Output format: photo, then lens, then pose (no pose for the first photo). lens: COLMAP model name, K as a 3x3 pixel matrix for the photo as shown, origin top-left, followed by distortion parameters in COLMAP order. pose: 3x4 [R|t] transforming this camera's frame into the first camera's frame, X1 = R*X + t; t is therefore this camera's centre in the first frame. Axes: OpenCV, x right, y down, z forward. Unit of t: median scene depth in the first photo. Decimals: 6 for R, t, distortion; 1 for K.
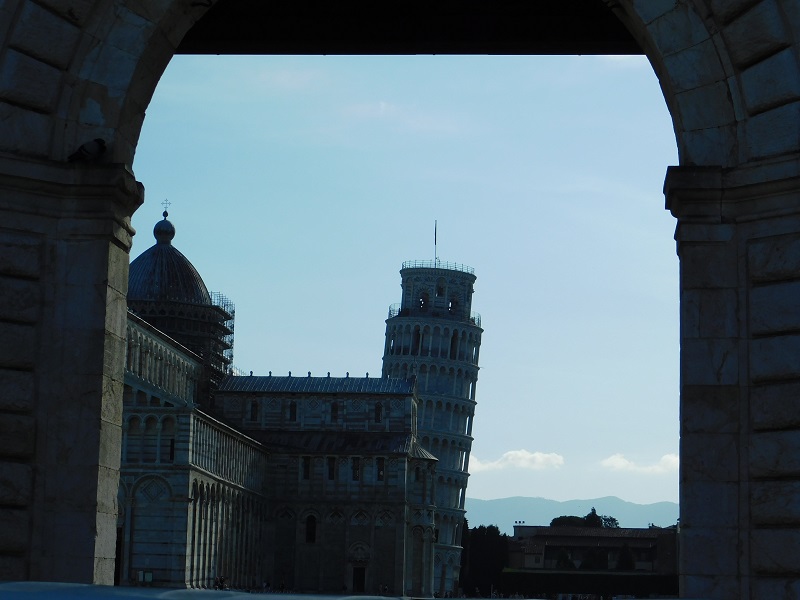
lens RADIAL K [[1881.1, 0, 398.0], [0, 1881.1, 298.8], [0, 0, 1]] dist [-0.030590, 0.000000]
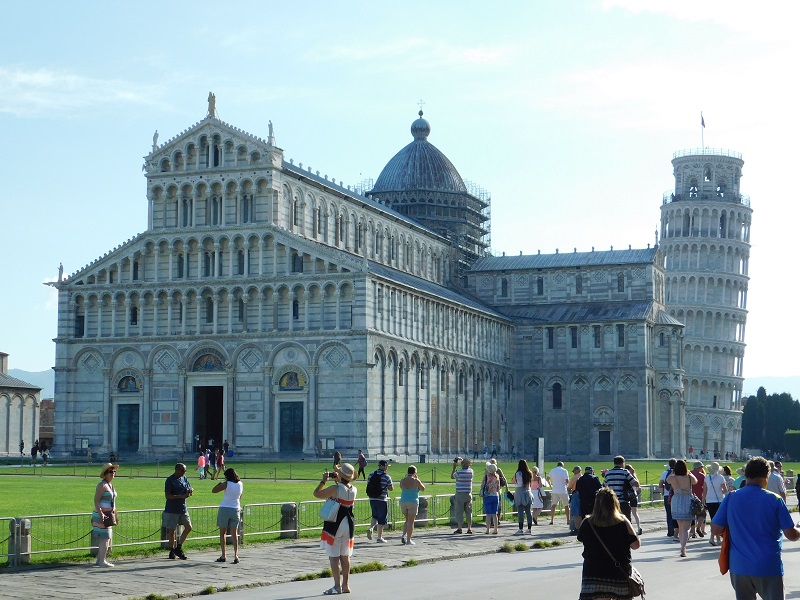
lens RADIAL K [[1380.7, 0, 403.0], [0, 1380.7, 303.4], [0, 0, 1]] dist [0.022213, 0.000000]
pose [[0.962885, -0.053880, -0.264479, 0.074859], [0.064771, 0.997367, 0.032628, 0.039591], [0.262025, -0.048548, 0.963839, 0.234485]]
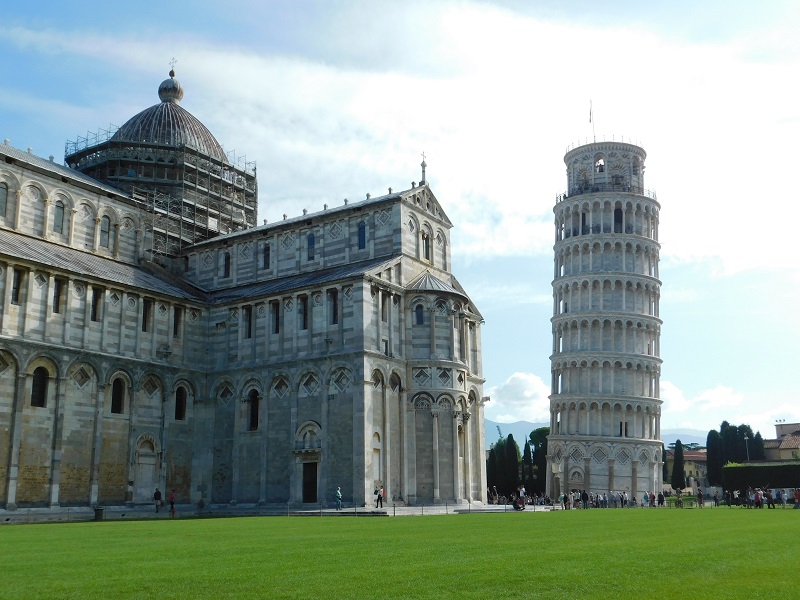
lens RADIAL K [[841.4, 0, 401.2], [0, 841.4, 303.7], [0, 0, 1]] dist [0.001553, 0.000000]
pose [[0.891136, -0.143603, -0.430412, 0.131328], [0.110741, 0.988744, -0.100603, 0.117909], [0.440015, 0.041987, 0.897009, 0.733095]]
